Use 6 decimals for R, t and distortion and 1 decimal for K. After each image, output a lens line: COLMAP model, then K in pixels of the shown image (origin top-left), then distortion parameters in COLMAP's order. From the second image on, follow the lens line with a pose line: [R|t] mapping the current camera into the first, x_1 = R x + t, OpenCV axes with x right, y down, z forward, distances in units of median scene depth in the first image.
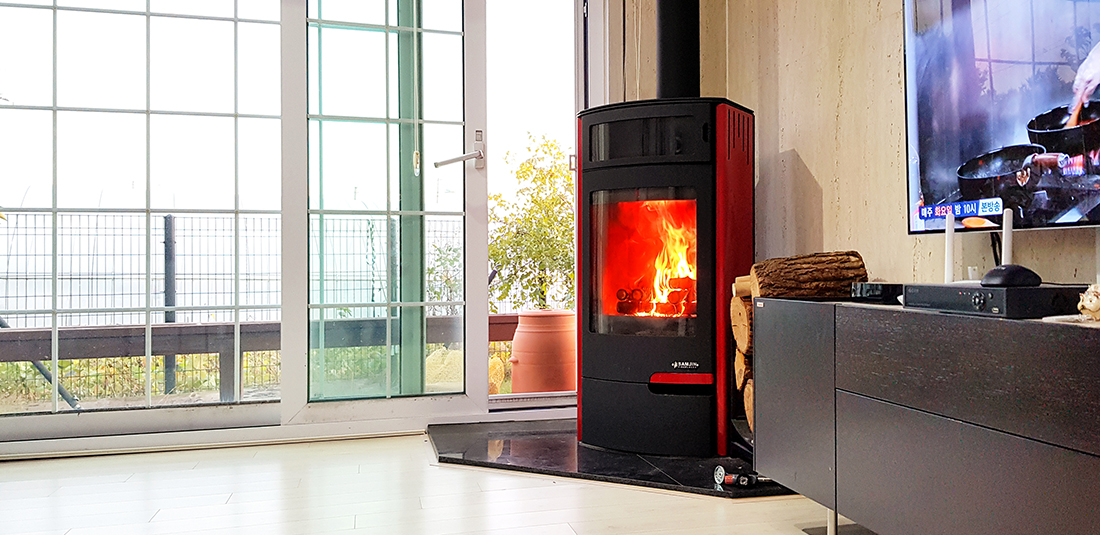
lens RADIAL K [[924.1, 0, 550.0], [0, 924.1, 267.5], [0, 0, 1]] dist [0.036801, -0.002807]
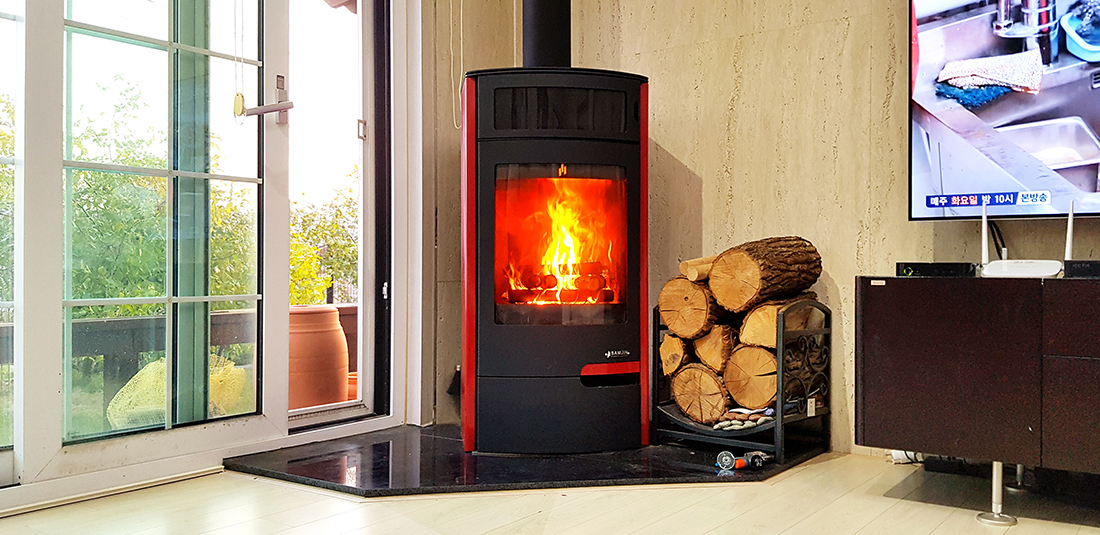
lens RADIAL K [[924.1, 0, 550.0], [0, 924.1, 267.5], [0, 0, 1]] dist [0.036801, -0.002807]
pose [[0.769834, 0.004835, 0.638225, -0.491276], [-0.003961, 0.999988, -0.002798, 0.019047], [-0.638231, -0.000374, 0.769845, 0.306239]]
